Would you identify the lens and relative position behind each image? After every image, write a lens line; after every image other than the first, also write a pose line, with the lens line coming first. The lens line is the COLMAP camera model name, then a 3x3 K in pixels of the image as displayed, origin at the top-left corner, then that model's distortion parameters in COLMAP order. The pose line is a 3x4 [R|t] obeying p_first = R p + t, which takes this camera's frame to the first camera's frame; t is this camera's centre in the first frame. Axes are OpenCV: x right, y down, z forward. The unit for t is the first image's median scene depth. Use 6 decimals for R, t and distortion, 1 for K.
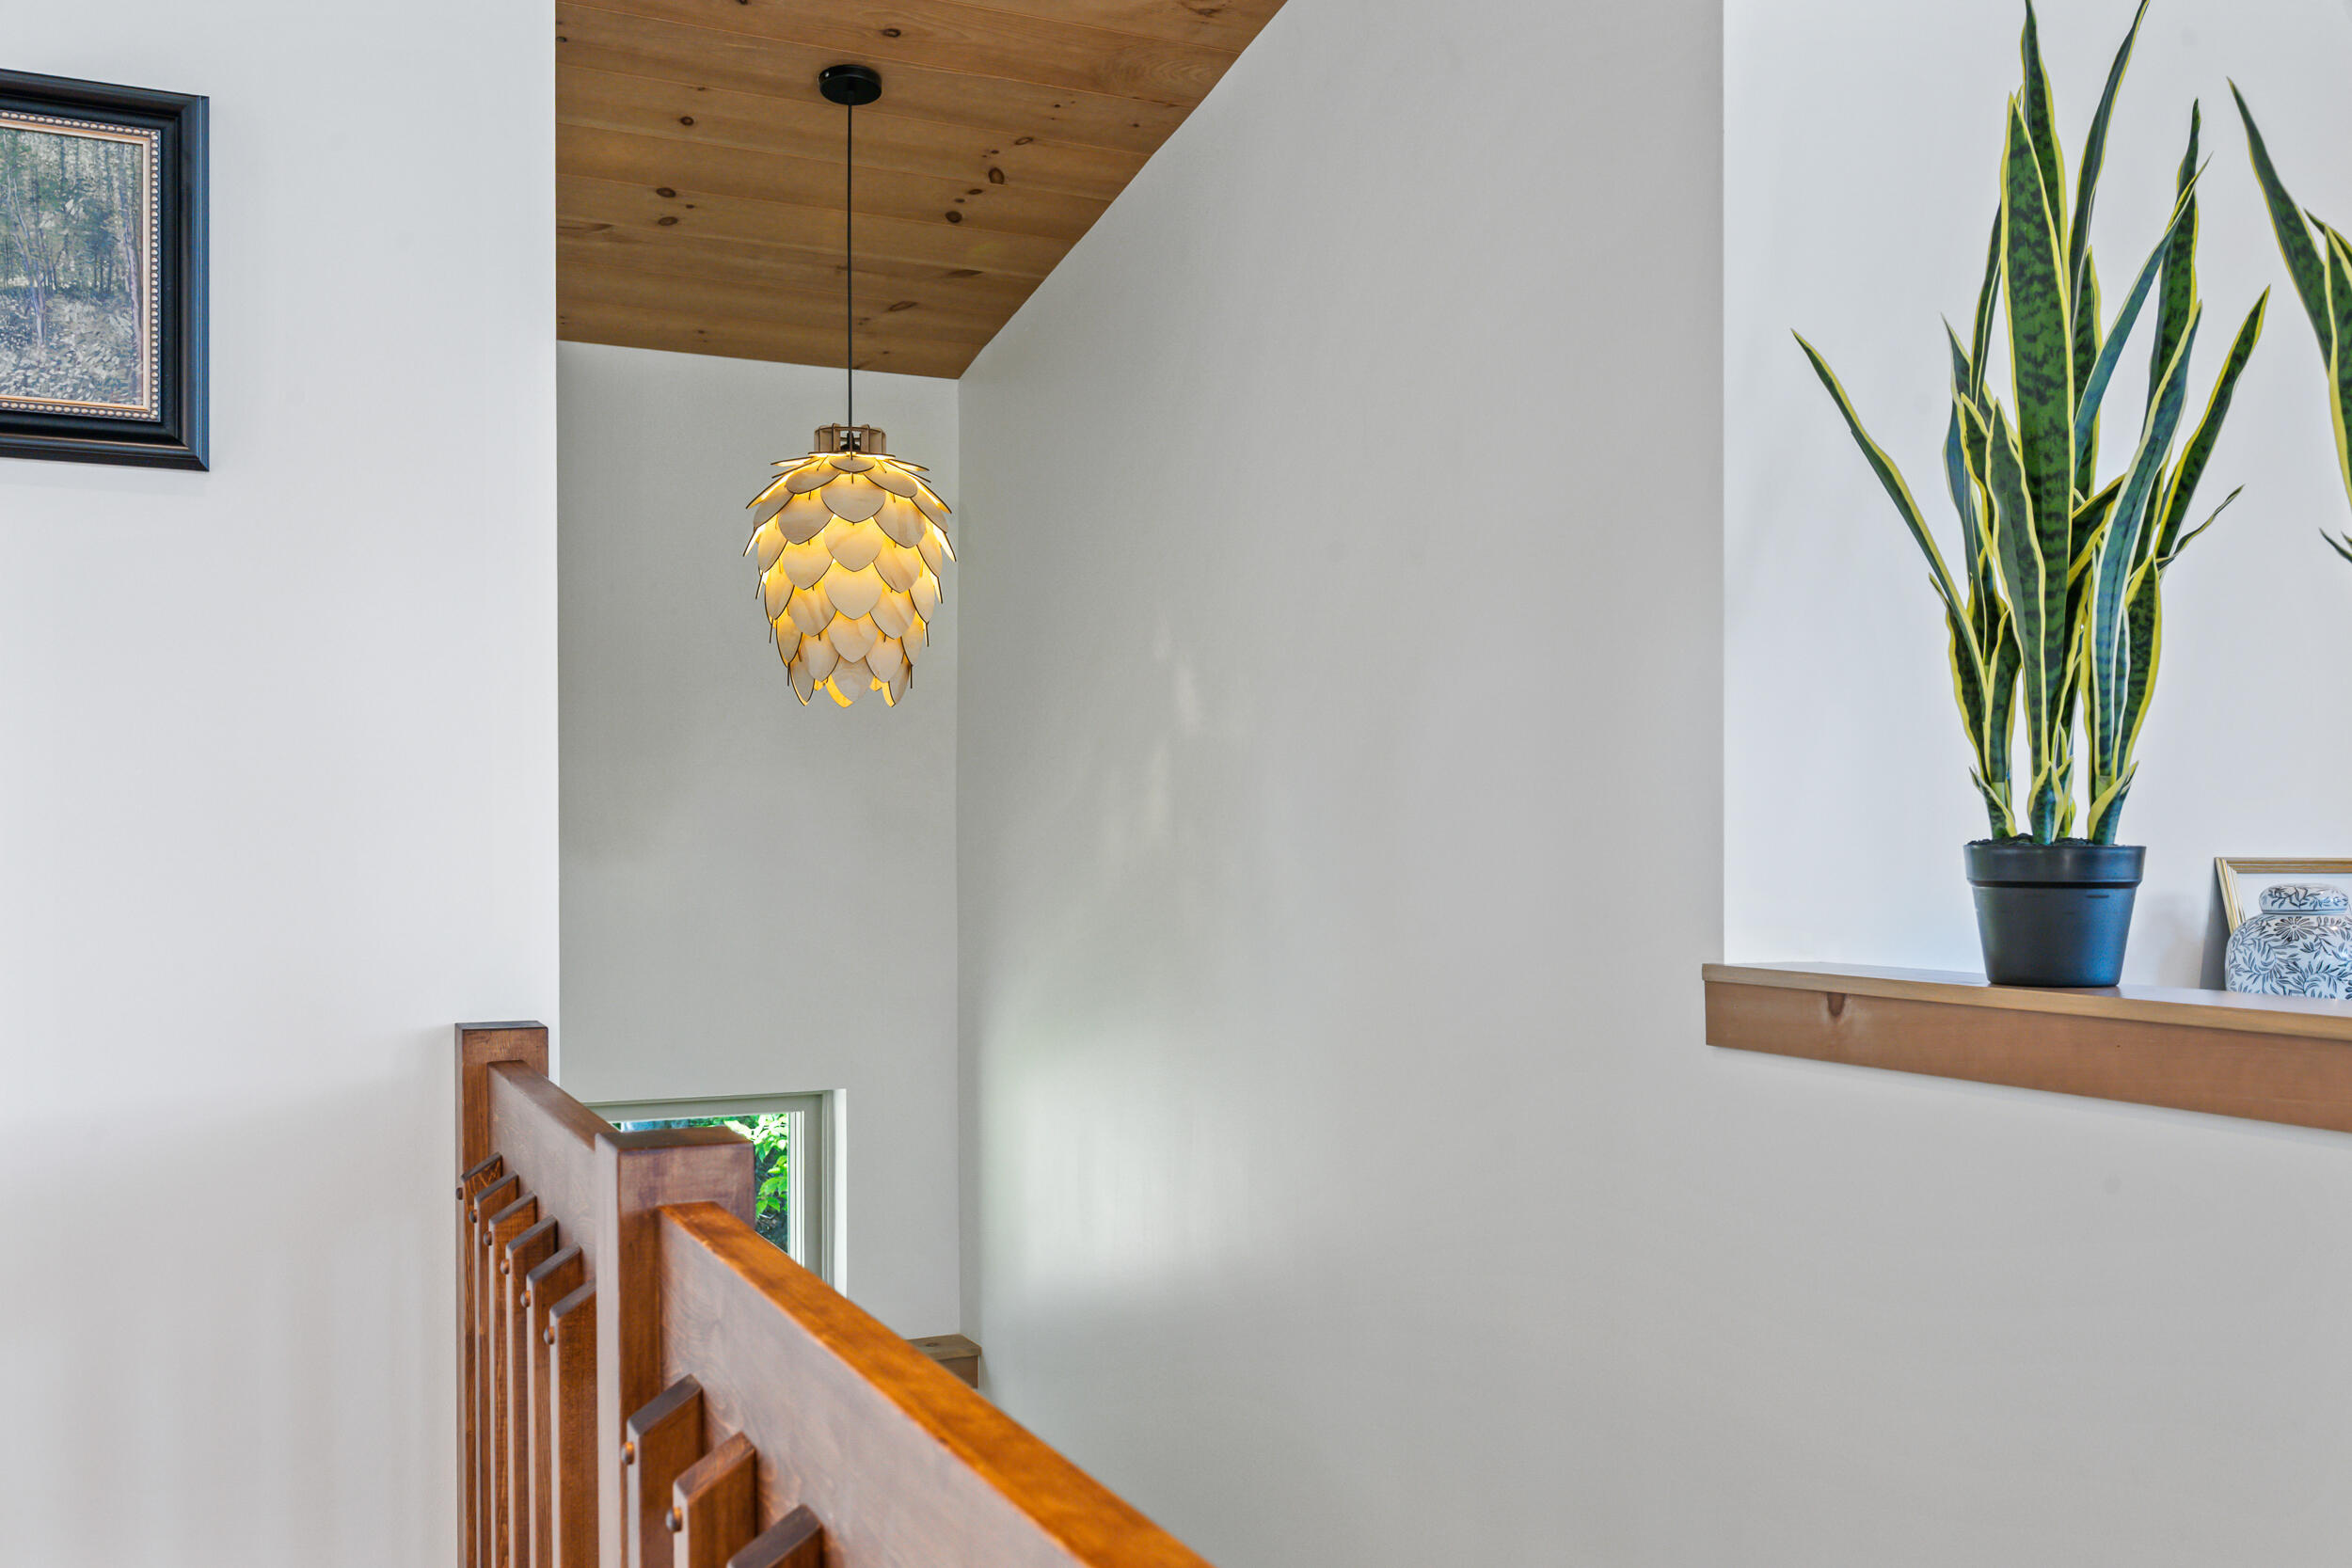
lens RADIAL K [[2034.6, 0, 1175.1], [0, 2034.6, 794.1], [0, 0, 1]] dist [0.013131, 0.001233]
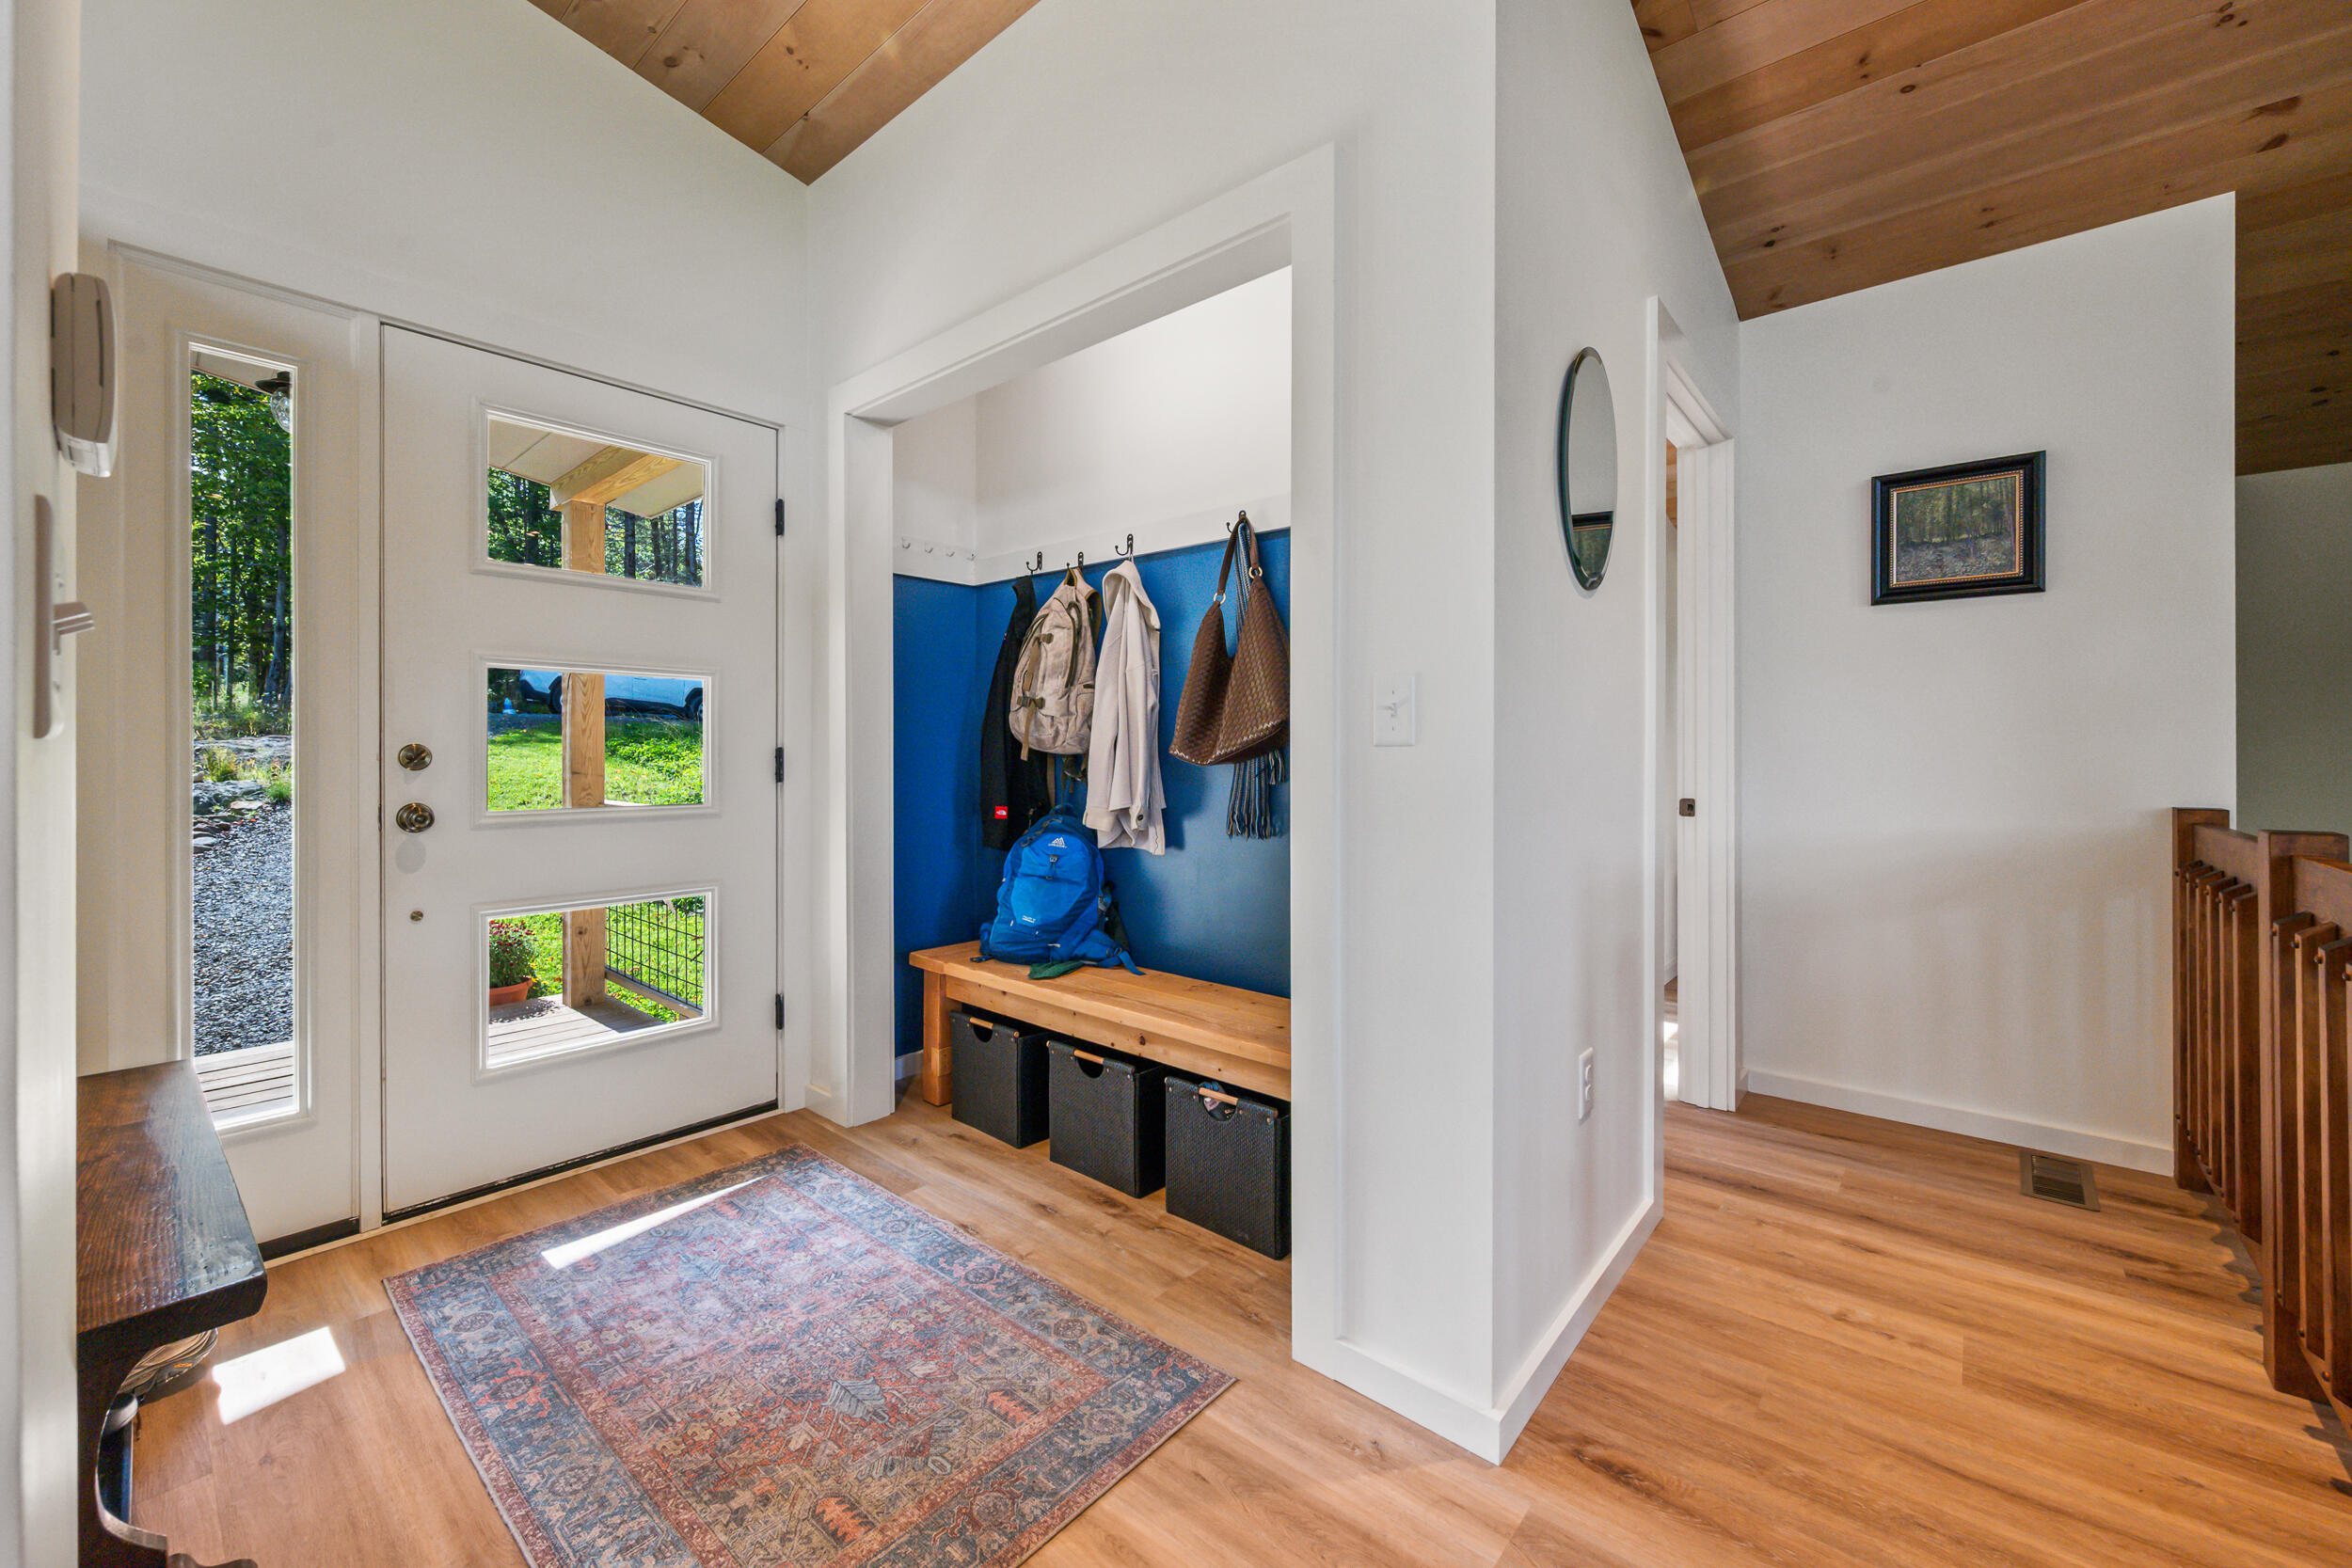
lens RADIAL K [[923.6, 0, 1165.9], [0, 923.6, 755.2], [0, 0, 1]] dist [0.000595, 0.000150]
pose [[0.407672, 0.007325, -0.913099, 0.168617], [0.014251, 0.999795, 0.014383, 0.023233], [0.913017, -0.018877, 0.407484, -0.564815]]
